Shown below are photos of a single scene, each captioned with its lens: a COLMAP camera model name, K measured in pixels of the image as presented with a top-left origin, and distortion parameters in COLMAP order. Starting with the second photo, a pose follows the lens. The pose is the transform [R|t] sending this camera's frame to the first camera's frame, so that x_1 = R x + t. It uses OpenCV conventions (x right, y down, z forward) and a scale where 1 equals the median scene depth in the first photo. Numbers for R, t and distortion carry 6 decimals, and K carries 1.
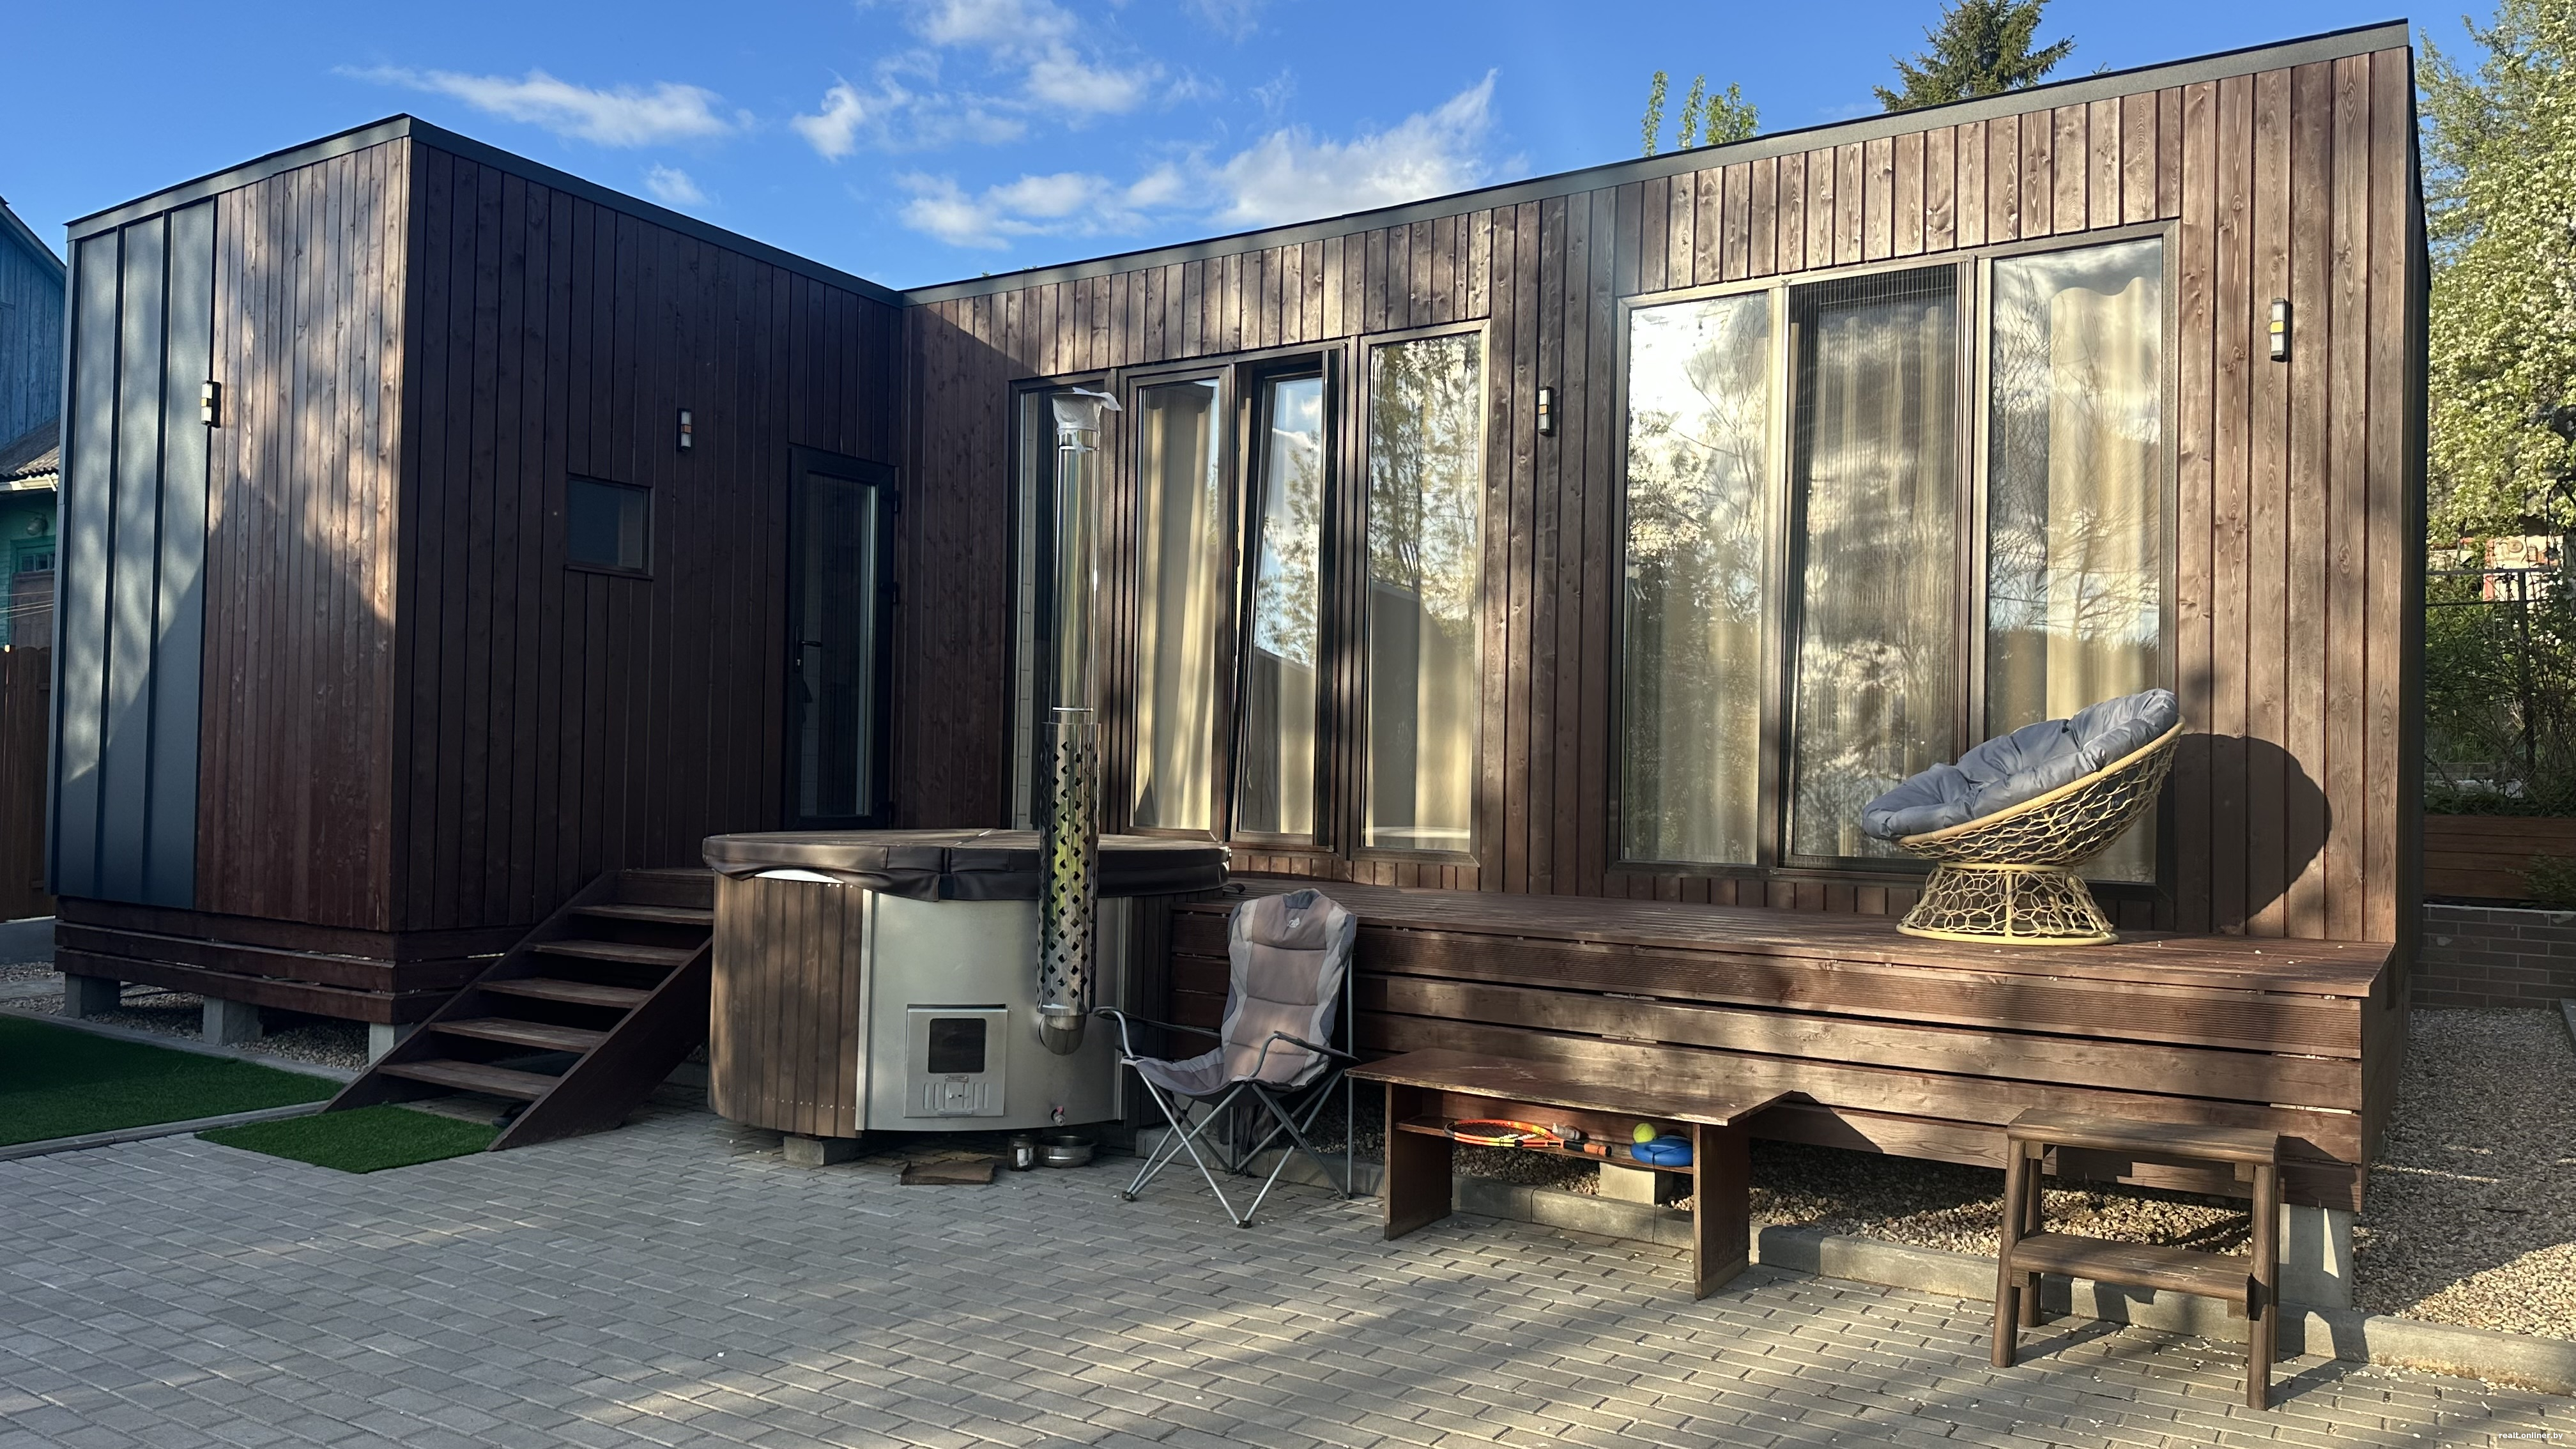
lens RADIAL K [[1810.6, 0, 1327.7], [0, 1810.6, 727.6], [0, 0, 1]] dist [0.017462, -0.013214]
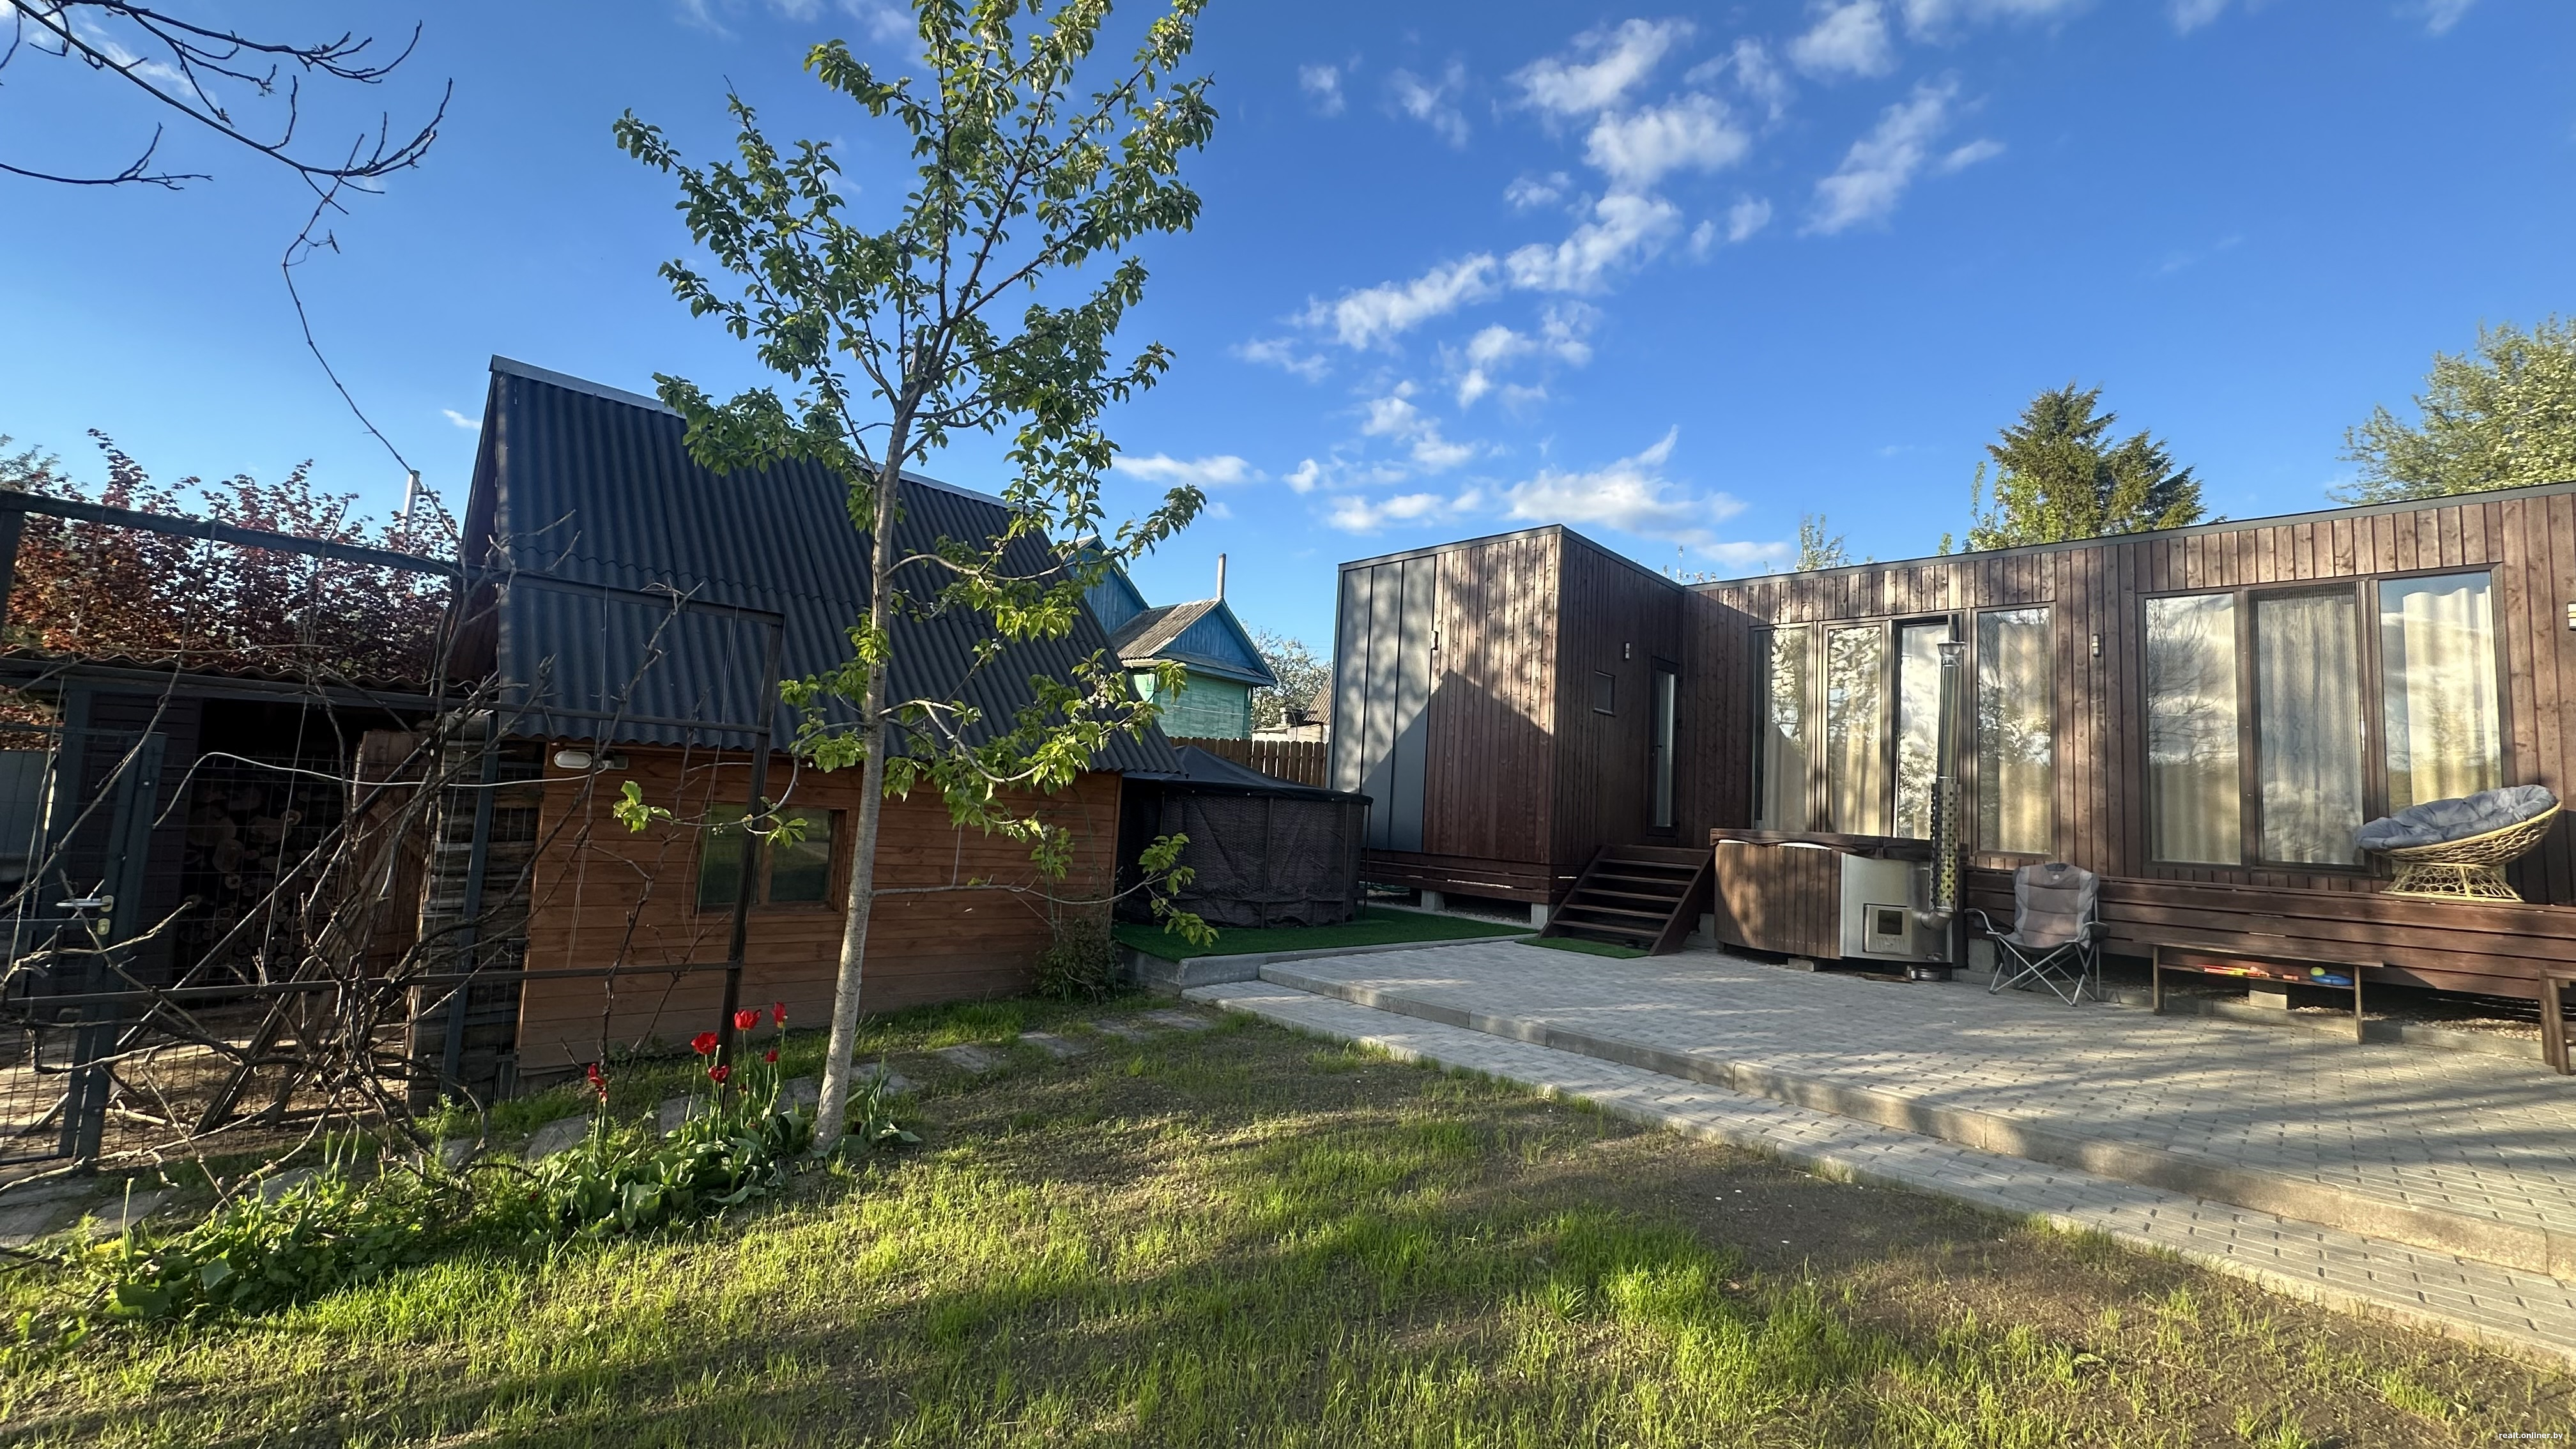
lens RADIAL K [[1031.7, 0, 1274.7], [0, 1031.7, 708.9], [0, 0, 1]] dist [-0.003760, -0.000206]
pose [[0.973136, 0.016697, -0.229623, -0.533358], [-0.036865, 0.995799, -0.083820, 0.036176], [0.227259, 0.090034, 0.969663, -0.372418]]
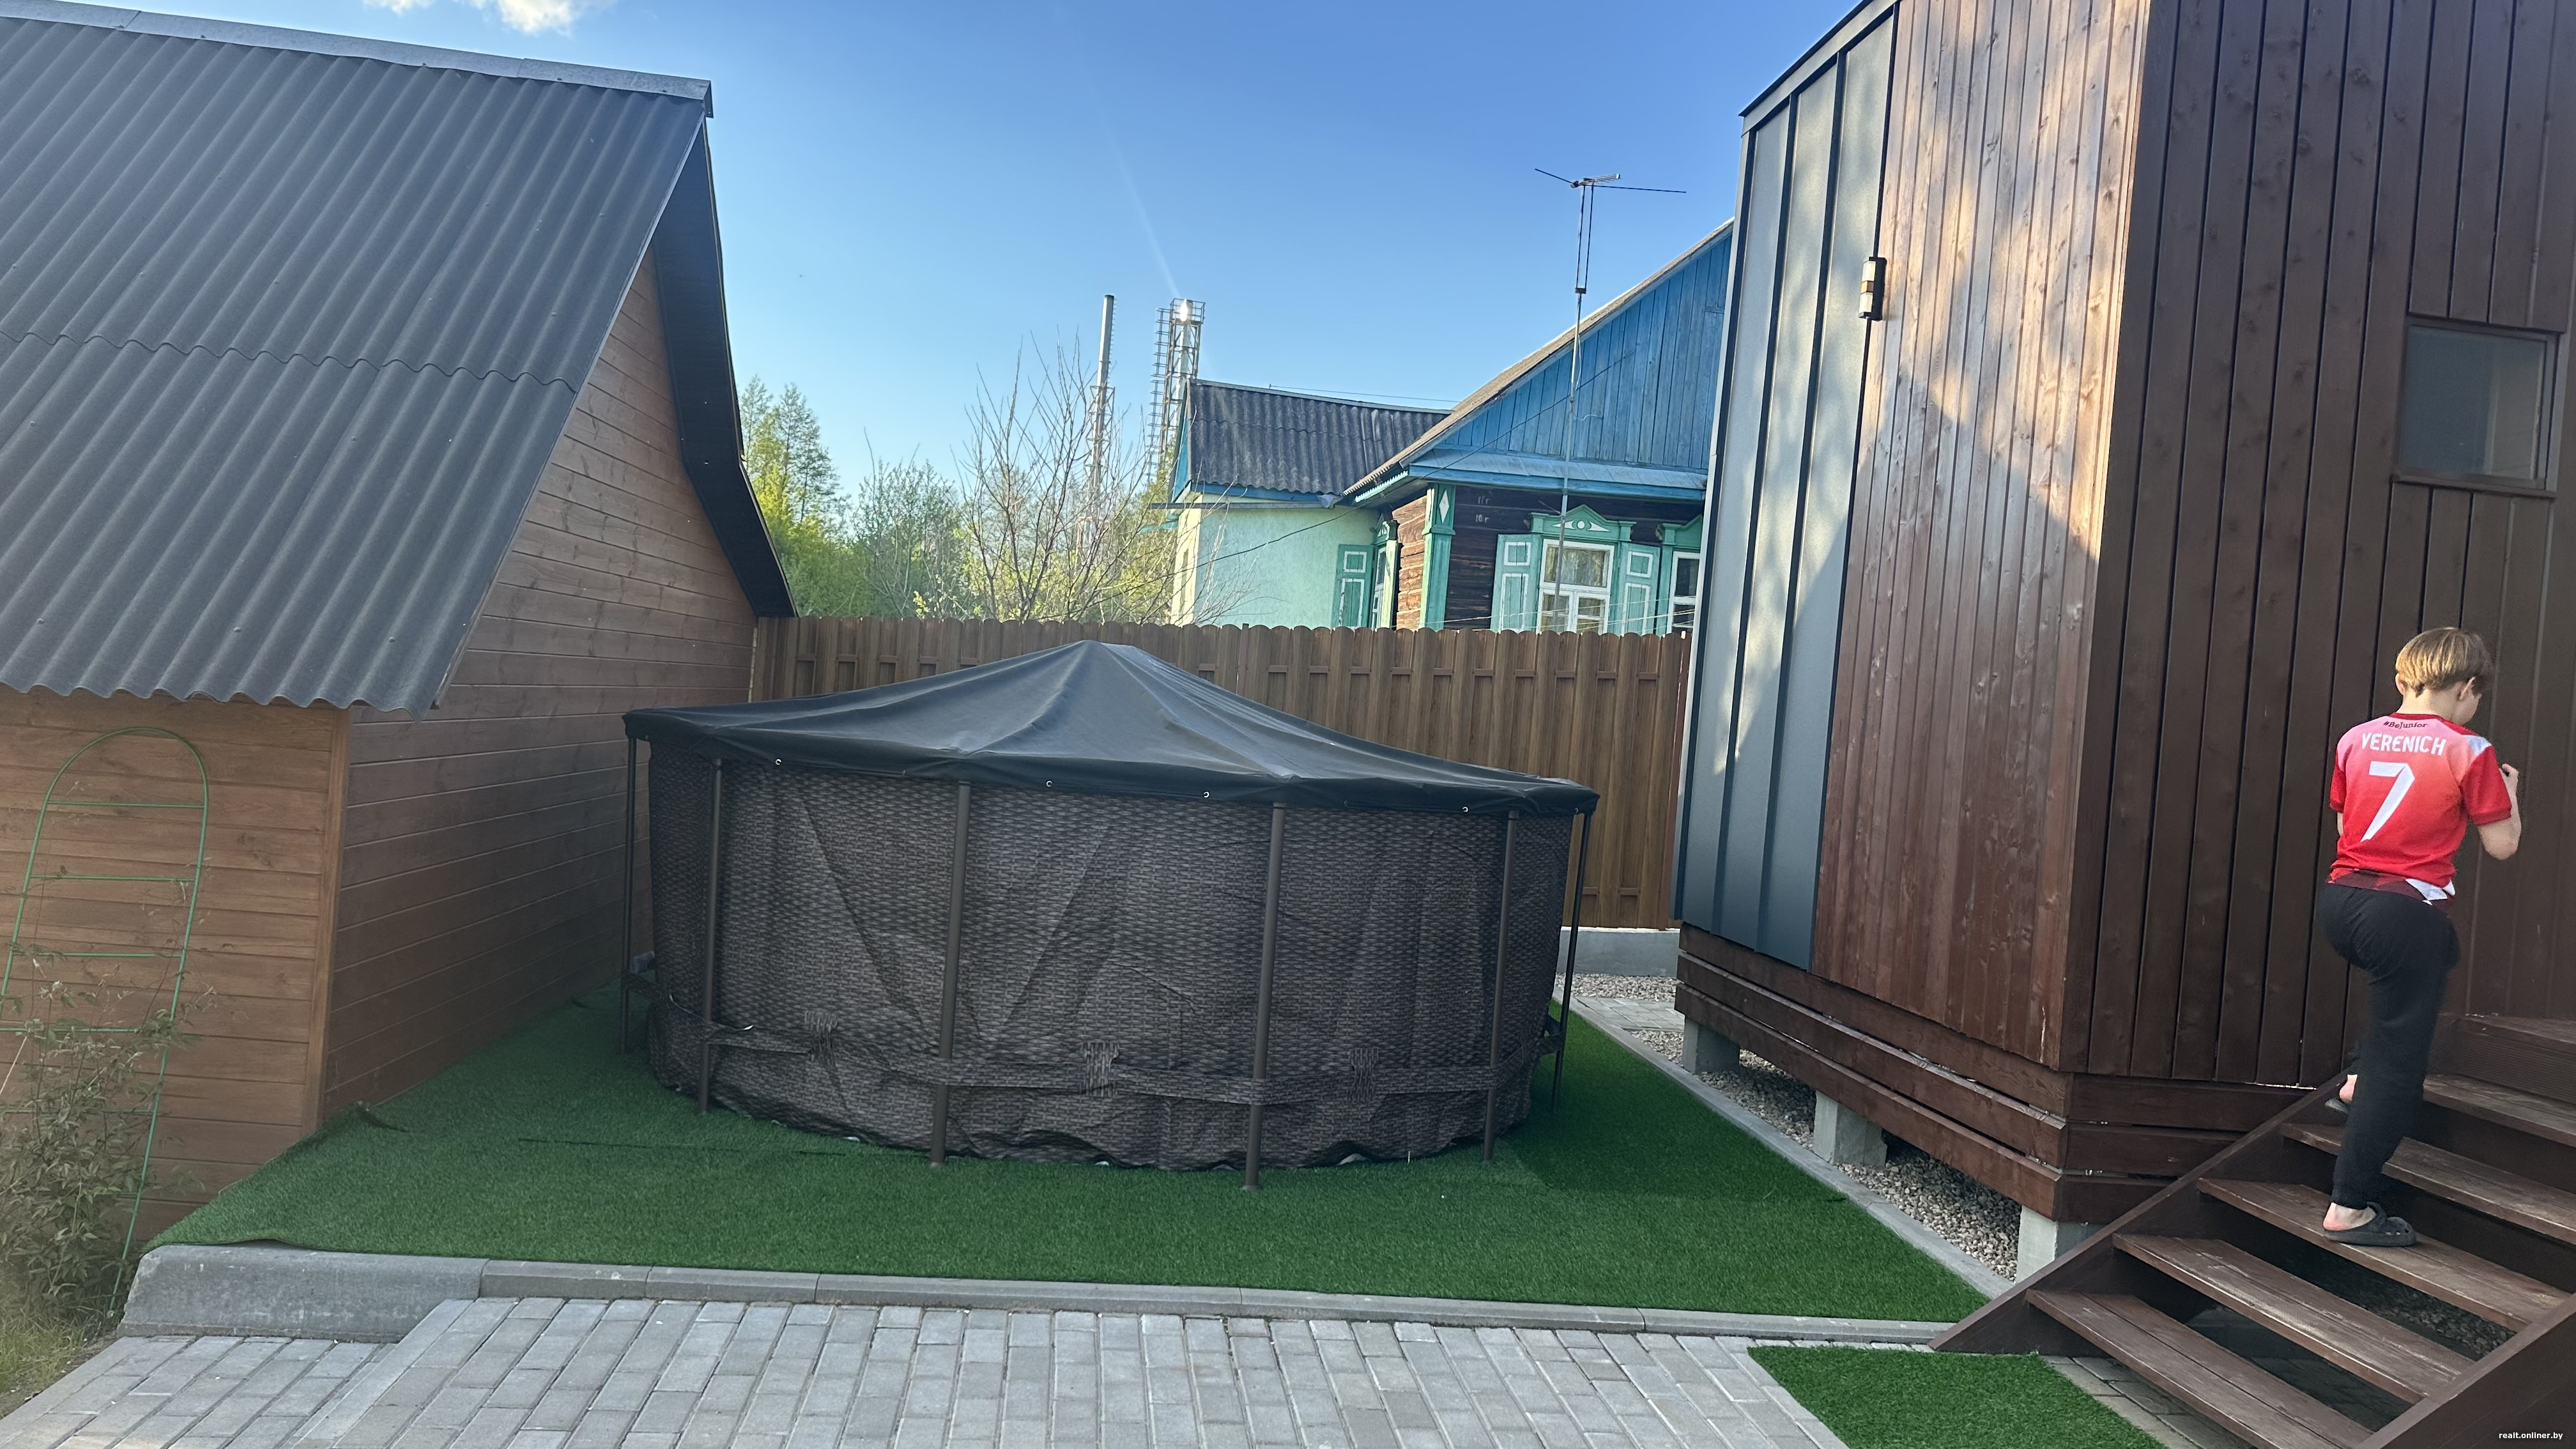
lens RADIAL K [[1810.6, 0, 1280.6], [0, 1810.6, 719.5], [0, 0, 1]] dist [0.017462, -0.013214]
pose [[0.625086, 0.044384, -0.779293, -0.195063], [-0.054150, 0.998443, 0.013431, -0.001172], [0.778675, 0.033803, 0.626516, 0.381916]]
